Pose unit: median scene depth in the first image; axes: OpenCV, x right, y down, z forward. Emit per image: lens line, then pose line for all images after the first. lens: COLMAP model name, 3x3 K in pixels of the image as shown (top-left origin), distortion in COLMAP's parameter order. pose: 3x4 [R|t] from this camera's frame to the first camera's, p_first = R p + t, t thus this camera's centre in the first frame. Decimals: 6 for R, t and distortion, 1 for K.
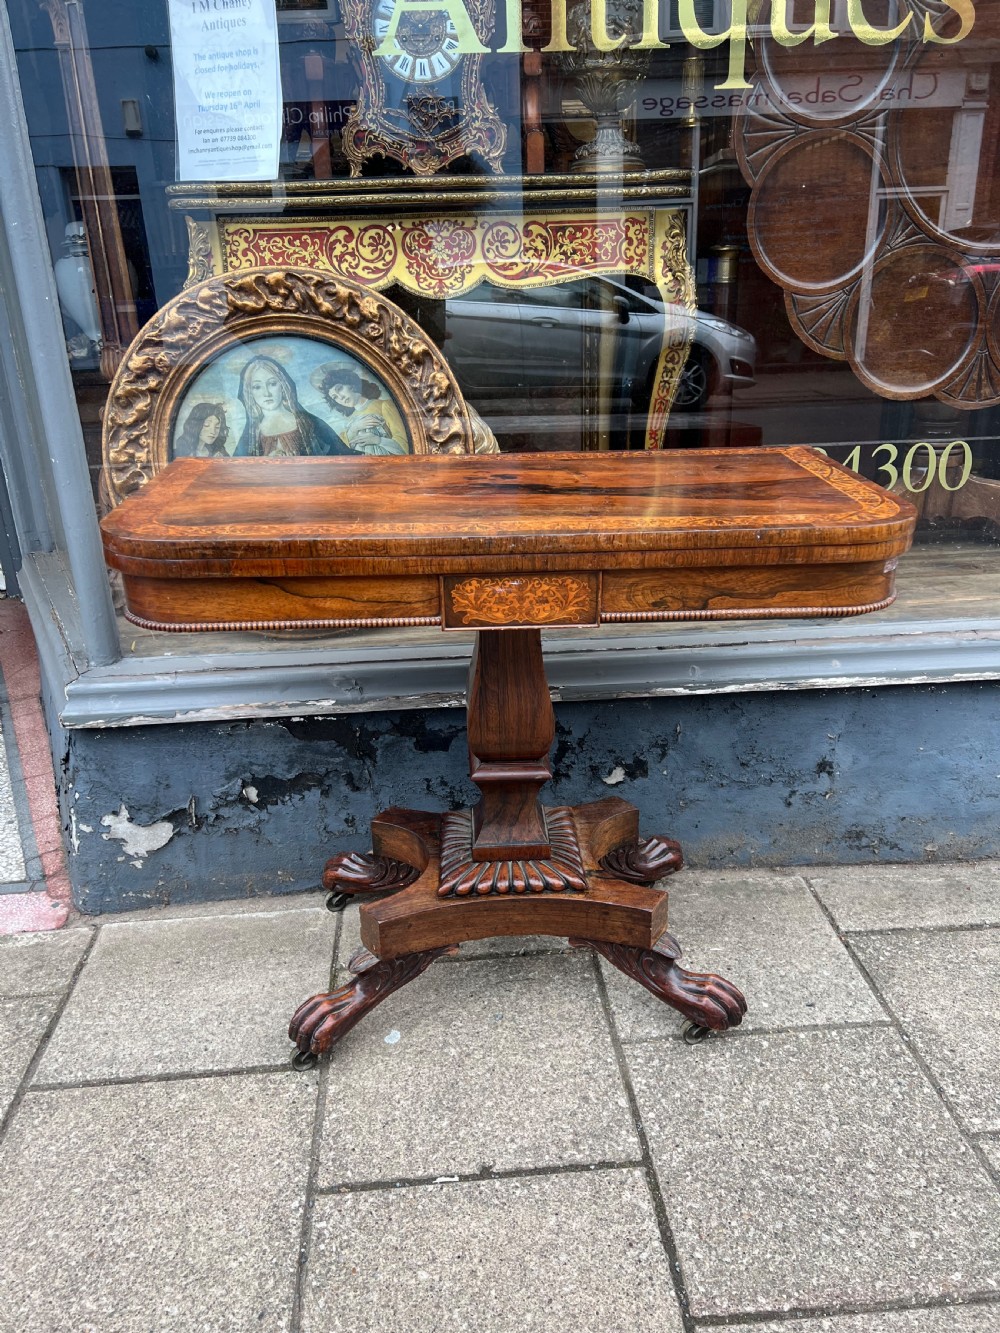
lens RADIAL K [[1018.3, 0, 491.7], [0, 1018.3, 671.8], [0, 0, 1]] dist [0.050255, -0.058953]
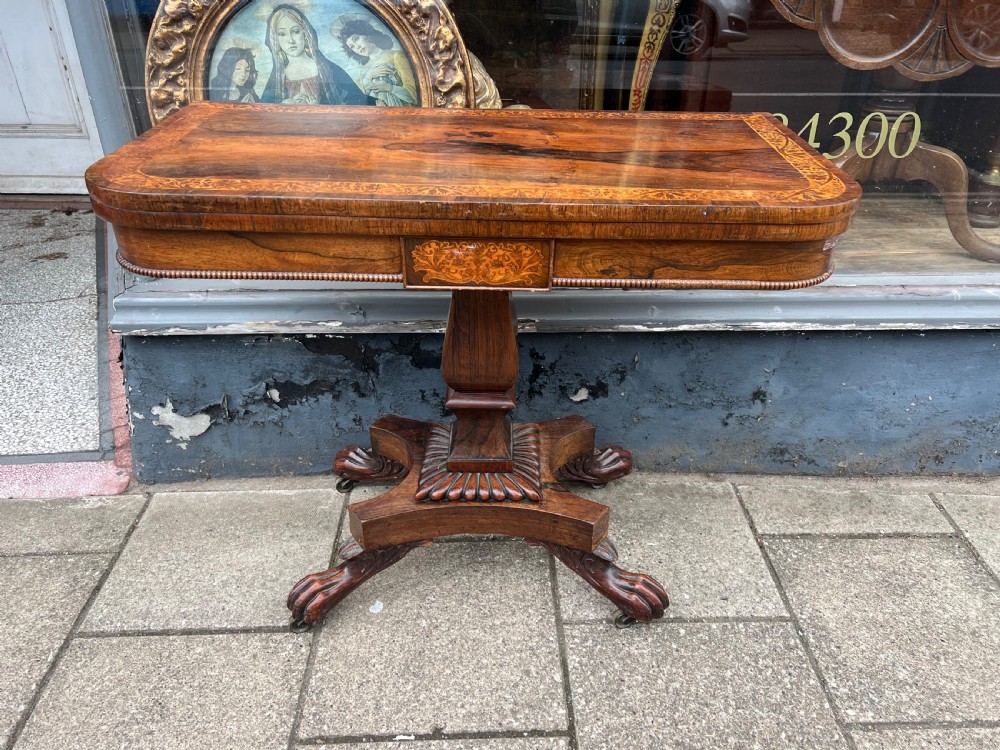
lens RADIAL K [[763.9, 0, 504.5], [0, 763.9, 382.9], [0, 0, 1]] dist [0.050255, -0.058953]
pose [[0.998519, 0.049588, -0.022387, 0.064068], [-0.045457, 0.986464, 0.157551, -0.058378], [0.029896, -0.156300, 0.987257, 0.148891]]
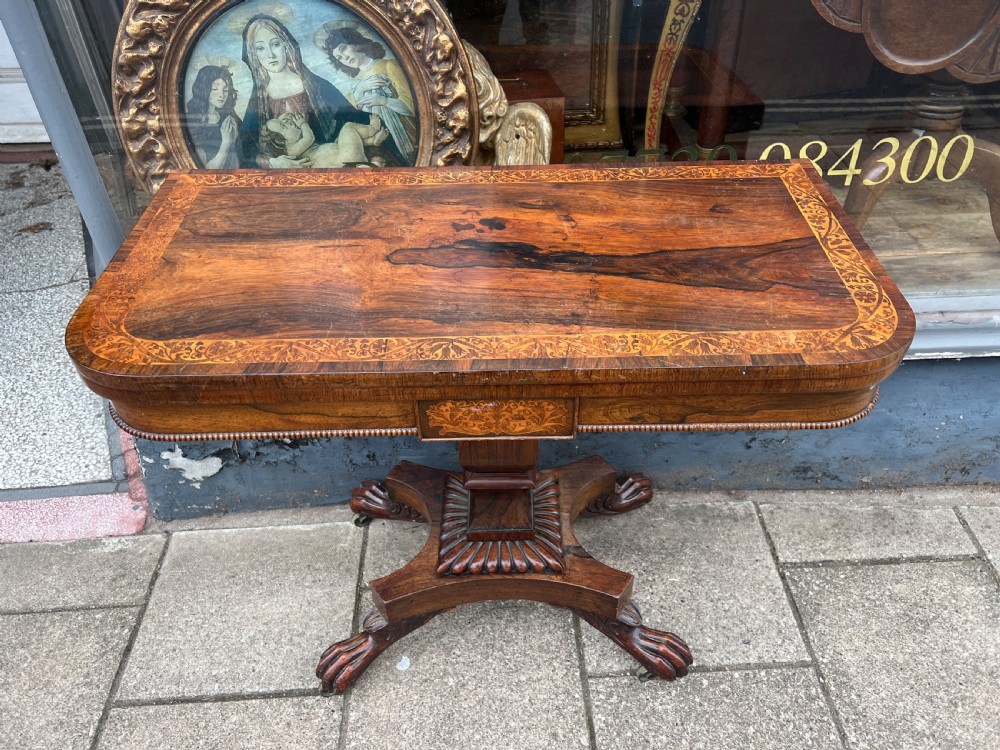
lens RADIAL K [[763.9, 0, 507.2], [0, 763.9, 384.6], [0, 0, 1]] dist [0.050255, -0.058953]
pose [[0.999559, 0.020382, -0.021613, 0.042850], [-0.012249, 0.945564, 0.325206, -0.271508], [0.027065, -0.324797, 0.945396, 0.240872]]
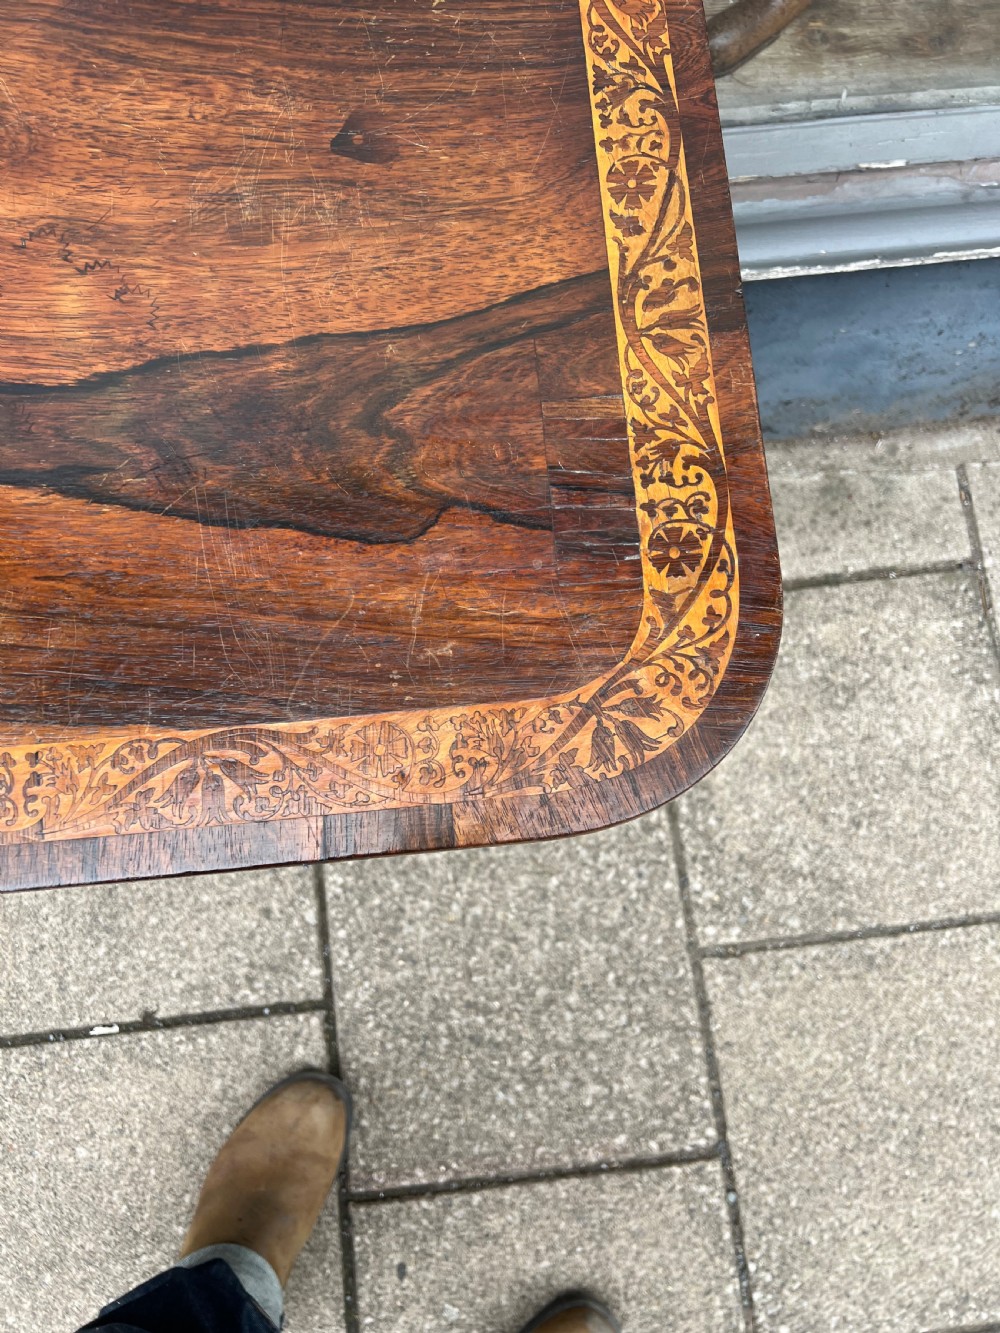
lens RADIAL K [[1018.3, 0, 494.1], [0, 1018.3, 683.8], [0, 0, 1]] dist [0.050255, -0.058953]
pose [[0.999069, -0.035564, 0.024408, 0.249604], [-0.001458, 0.537707, 0.843130, -0.376797], [-0.043110, -0.842381, 0.537155, 0.655547]]
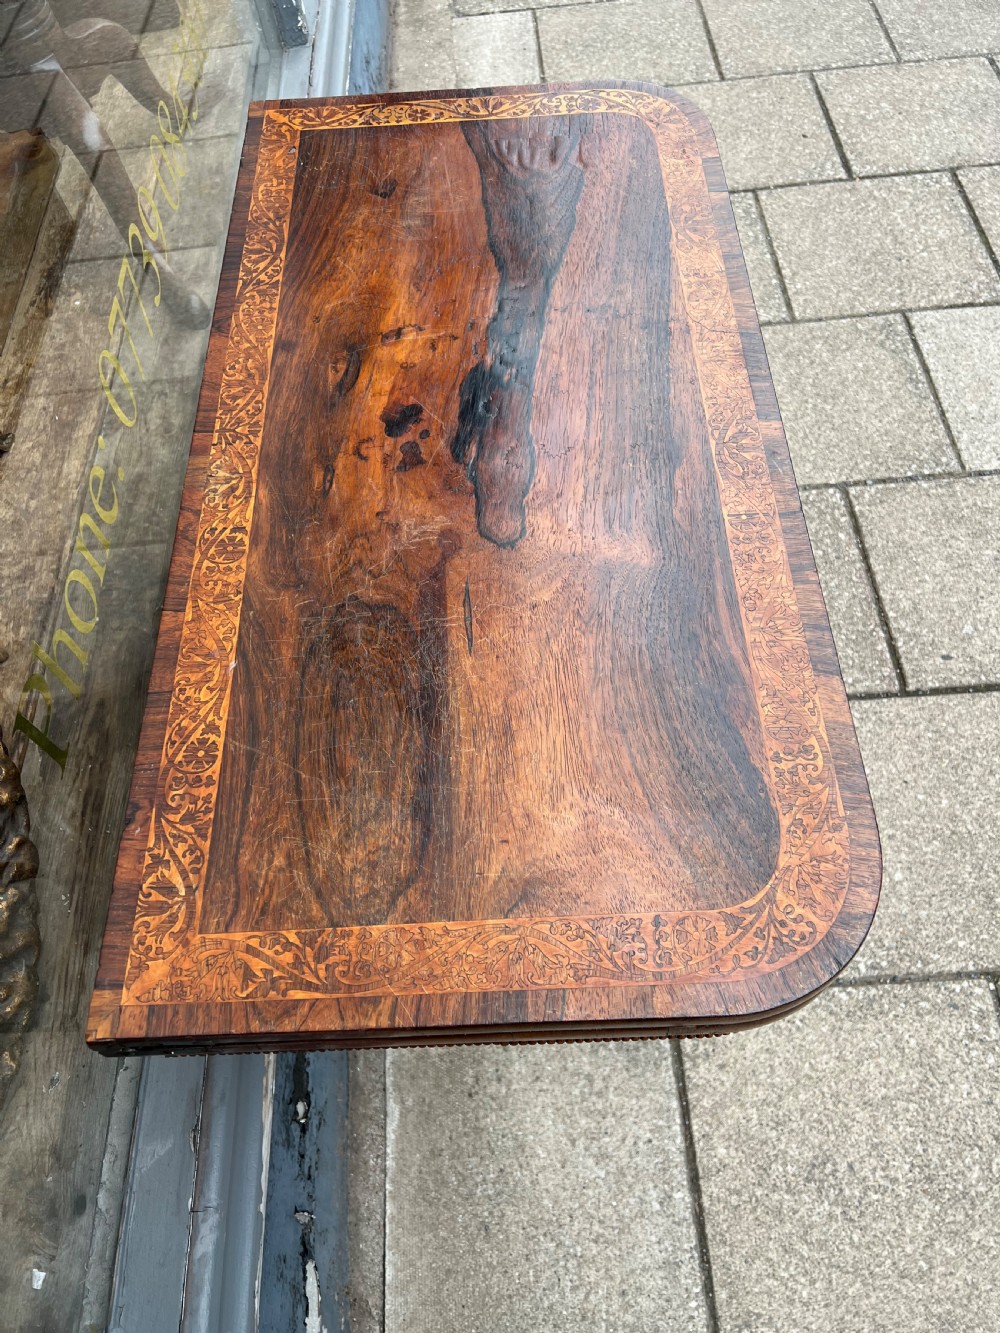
lens RADIAL K [[1018.3, 0, 510.0], [0, 1018.3, 671.8], [0, 0, 1]] dist [0.050255, -0.058953]
pose [[0.018794, -0.848508, 0.528849, -0.405892], [0.429406, 0.484525, 0.762133, -0.521973], [-0.902916, 0.212767, 0.373460, 0.715850]]
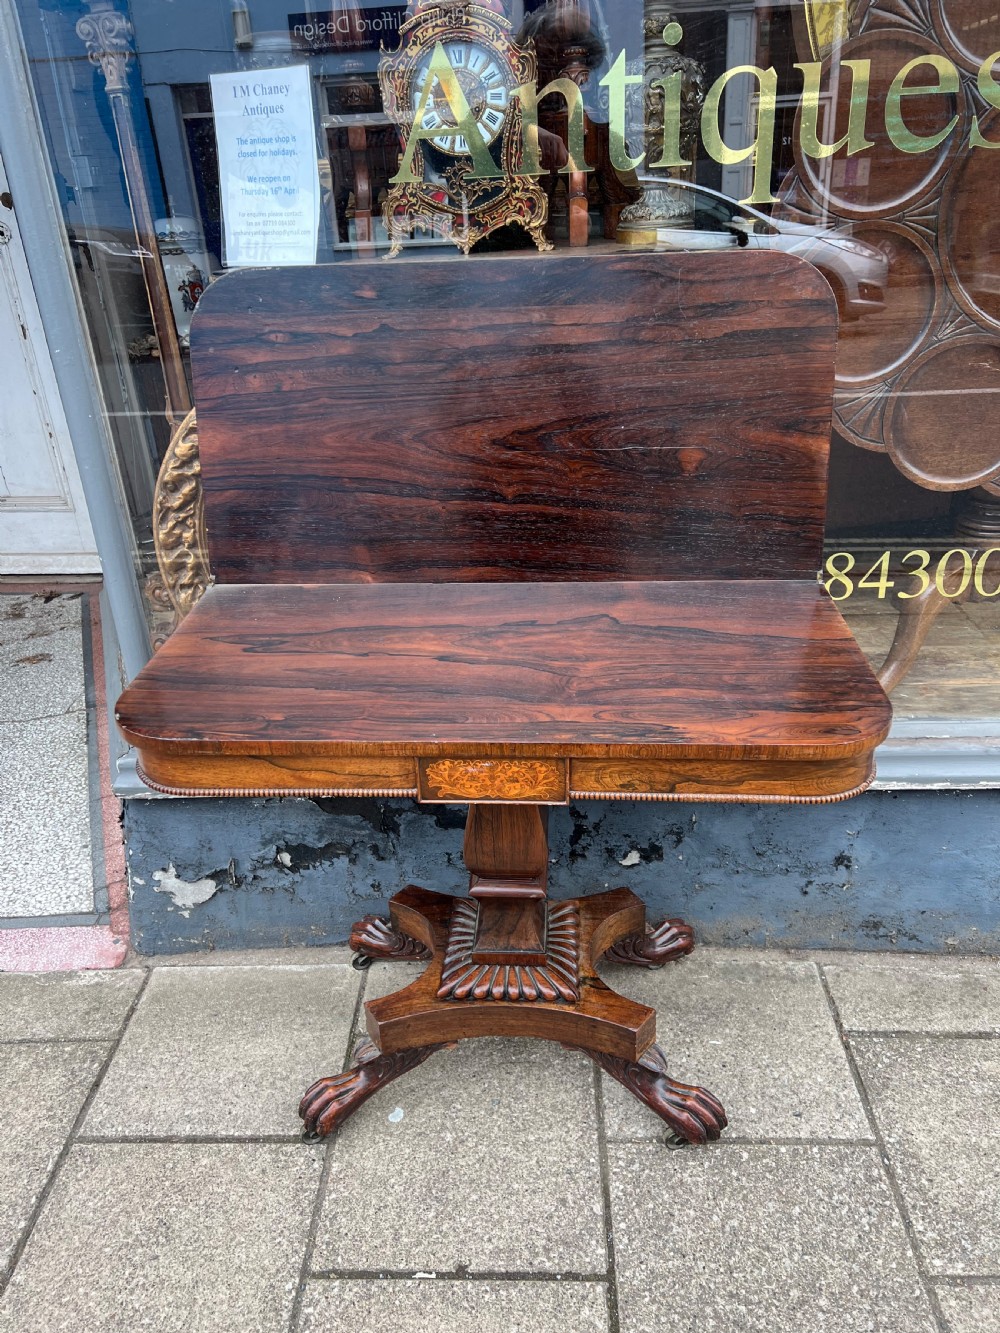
lens RADIAL K [[1018.3, 0, 482.8], [0, 1018.3, 664.4], [0, 0, 1]] dist [0.050255, -0.058953]
pose [[0.992316, 0.032649, -0.119341, 0.110763], [-0.021954, 0.995713, 0.089858, -0.223167], [0.121763, -0.086547, 0.988779, -0.021756]]
